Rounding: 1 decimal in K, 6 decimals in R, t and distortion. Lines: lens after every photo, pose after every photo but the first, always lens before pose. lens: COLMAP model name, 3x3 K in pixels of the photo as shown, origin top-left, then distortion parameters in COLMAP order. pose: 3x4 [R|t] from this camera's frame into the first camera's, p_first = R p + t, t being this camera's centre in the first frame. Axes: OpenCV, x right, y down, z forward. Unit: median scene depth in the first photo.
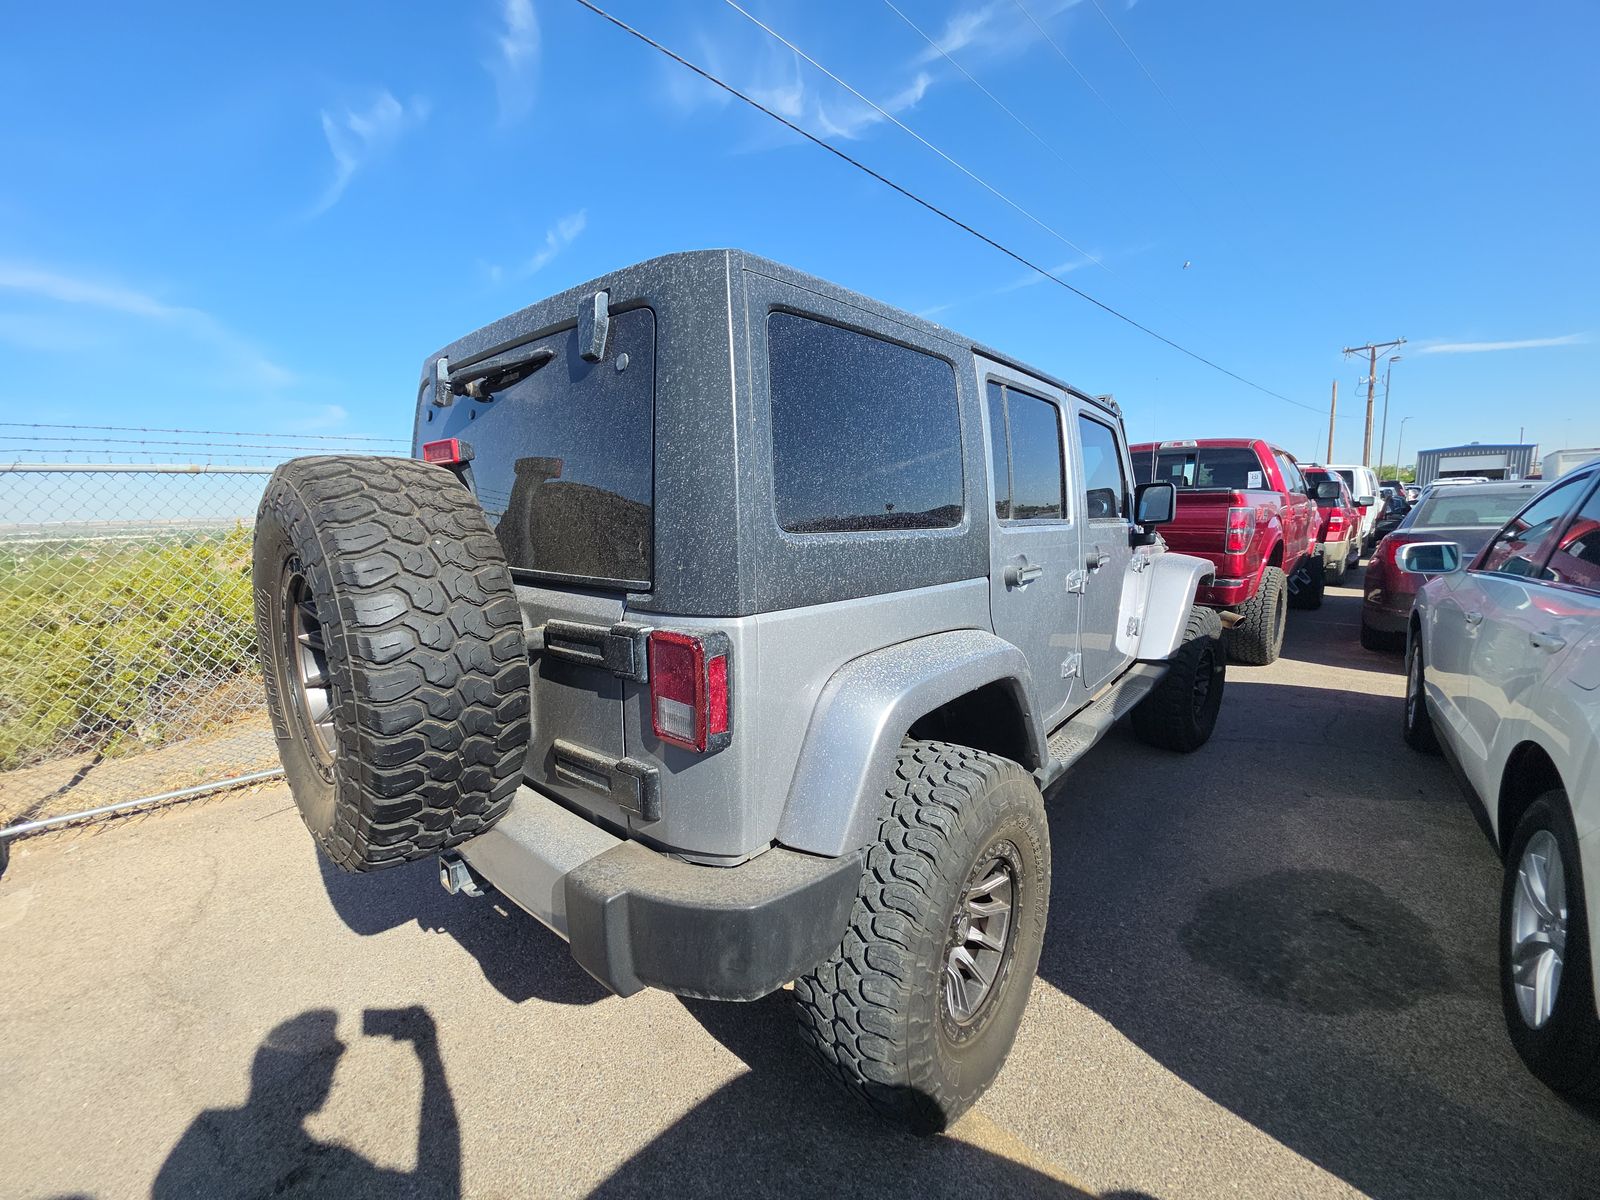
lens RADIAL K [[641.0, 0, 799.2], [0, 641.0, 598.7], [0, 0, 1]] dist [0.015865, -0.010759]
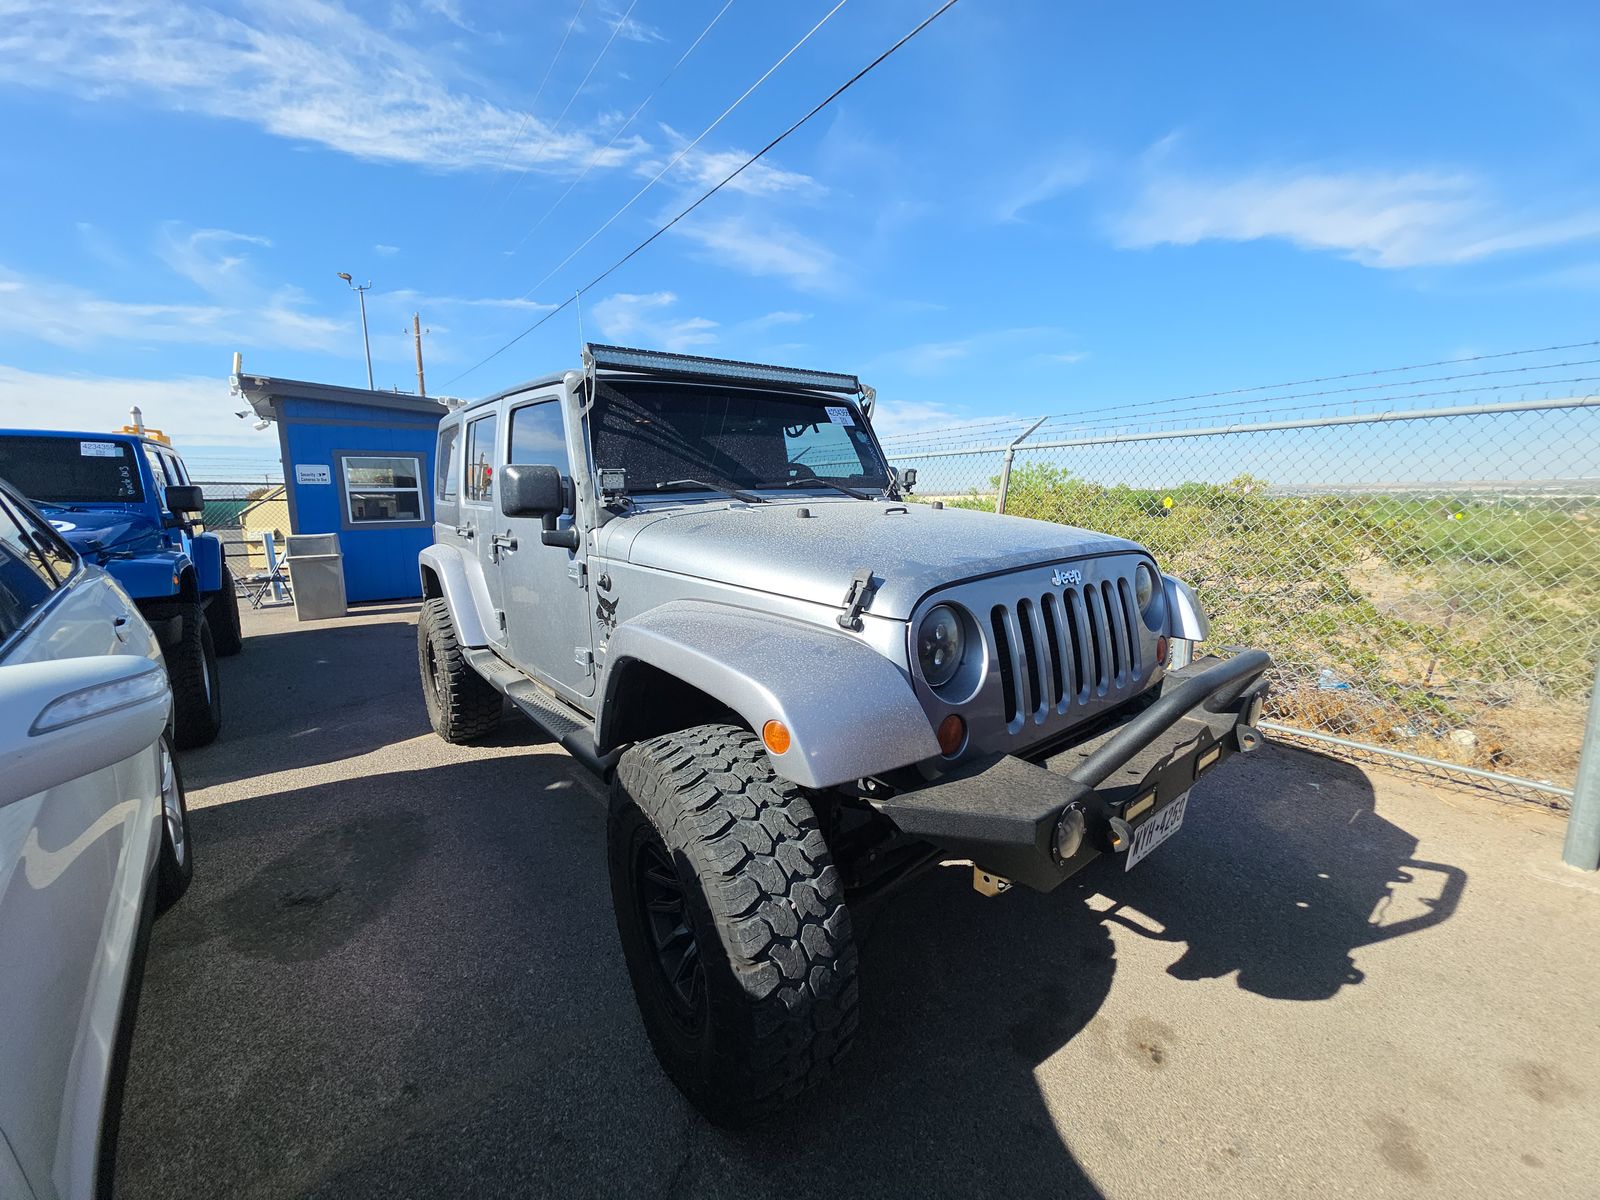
lens RADIAL K [[639.2, 0, 802.8], [0, 639.2, 599.2], [0, 0, 1]] dist [0.015822, -0.010199]
pose [[-0.183055, 0.187850, -0.964989, 1.558630], [-0.087222, 0.974601, 0.206267, -0.252911], [0.979226, 0.121926, -0.162021, 1.823137]]
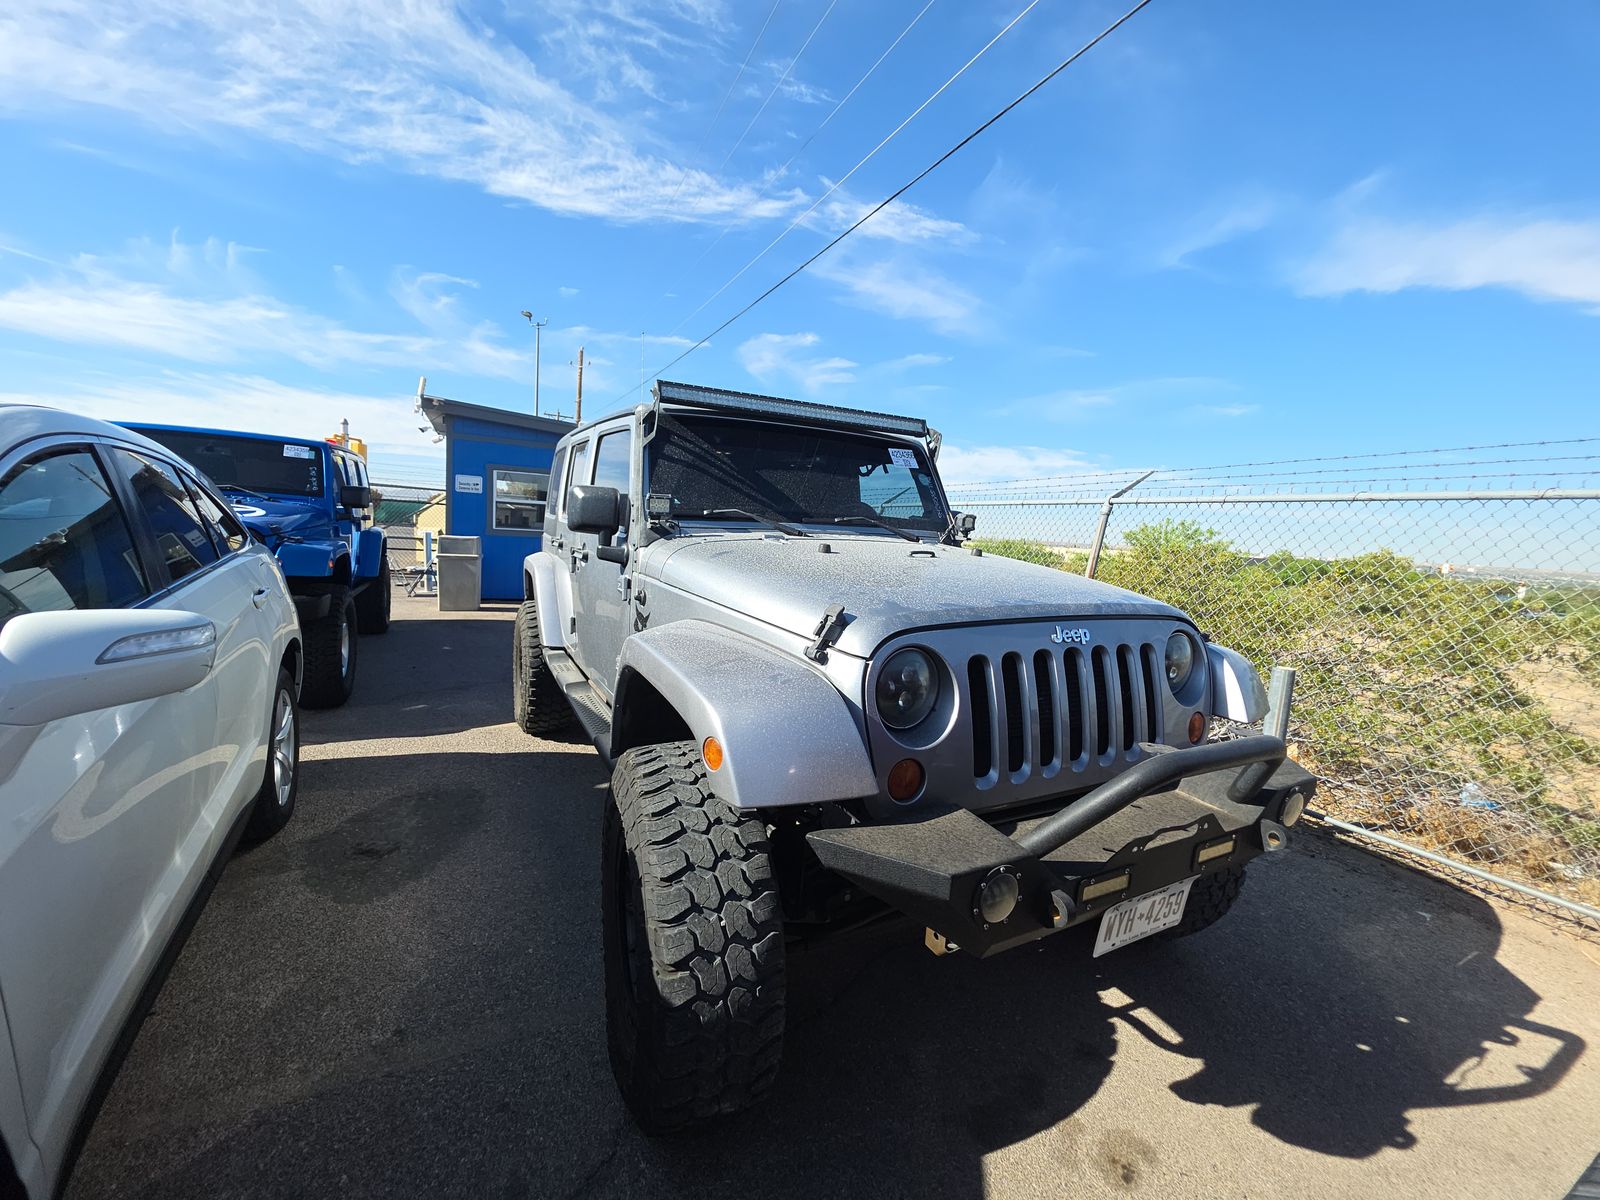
lens RADIAL K [[641.0, 0, 799.2], [0, 641.0, 598.7], [0, 0, 1]] dist [0.015865, -0.010759]
pose [[-0.367672, 0.107528, -0.923718, 1.547033], [-0.150572, 0.973303, 0.173233, -0.268461], [0.917685, 0.202779, -0.341665, 1.953041]]
